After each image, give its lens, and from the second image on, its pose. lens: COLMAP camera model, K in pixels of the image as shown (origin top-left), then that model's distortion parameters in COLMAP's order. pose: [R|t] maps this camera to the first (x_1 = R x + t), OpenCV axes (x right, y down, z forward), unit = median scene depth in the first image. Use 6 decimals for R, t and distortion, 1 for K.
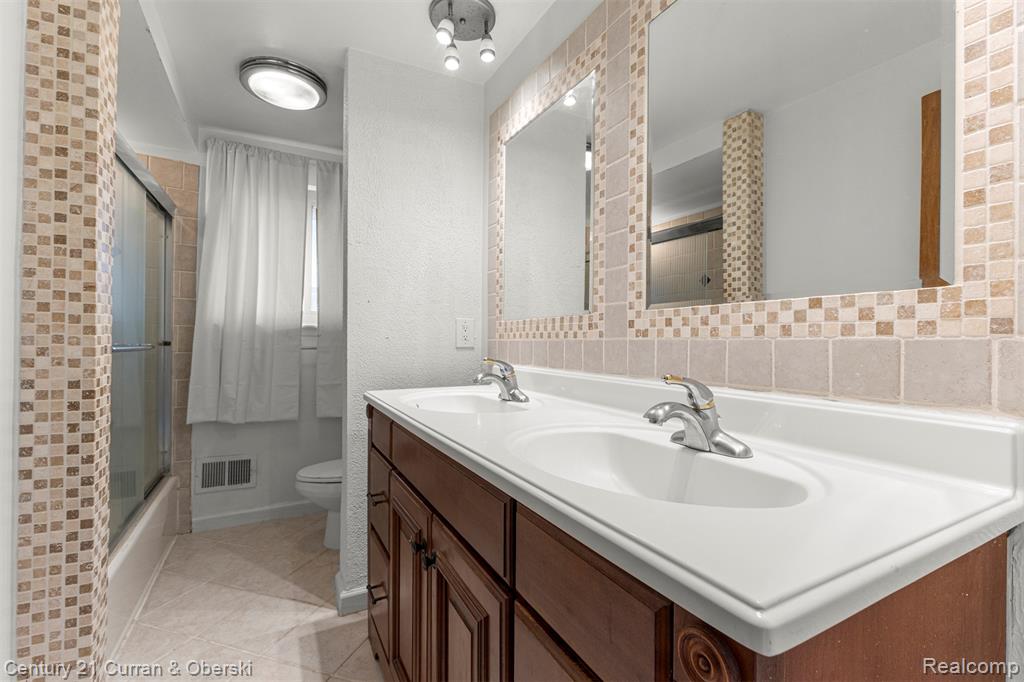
lens RADIAL K [[441.3, 0, 508.0], [0, 441.3, 339.0], [0, 0, 1]] dist [0.006291, 0.001422]
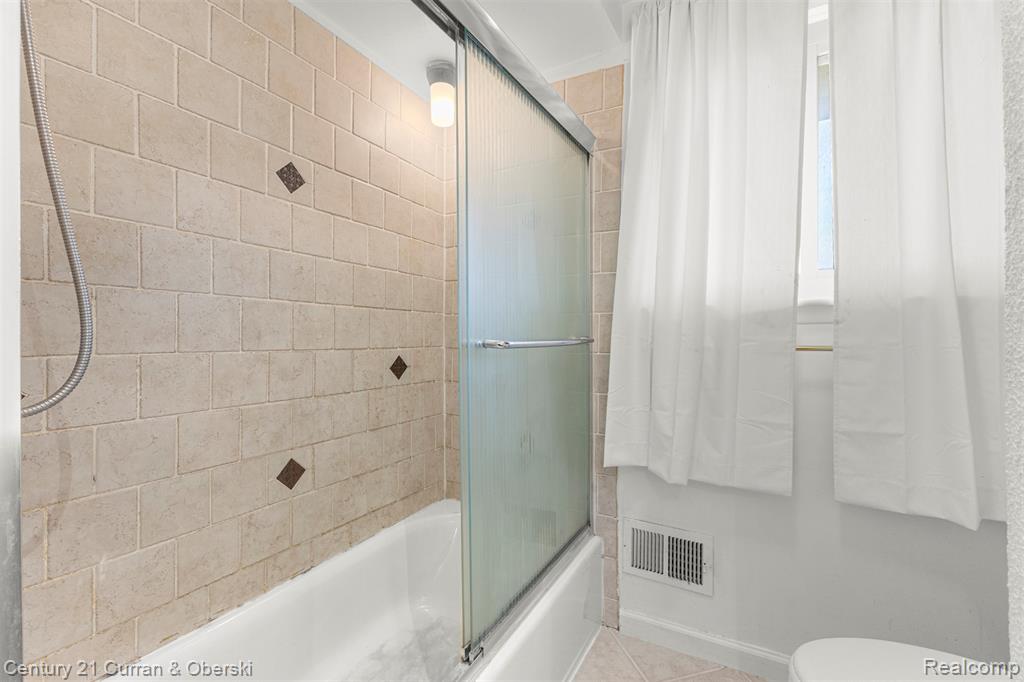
lens RADIAL K [[441.3, 0, 507.6], [0, 441.3, 337.2], [0, 0, 1]] dist [0.006291, 0.001422]
pose [[0.520621, -0.009126, -0.853739, -0.238635], [0.010442, 0.999936, -0.004321, 0.007389], [0.853724, -0.006665, 0.520683, 0.521646]]
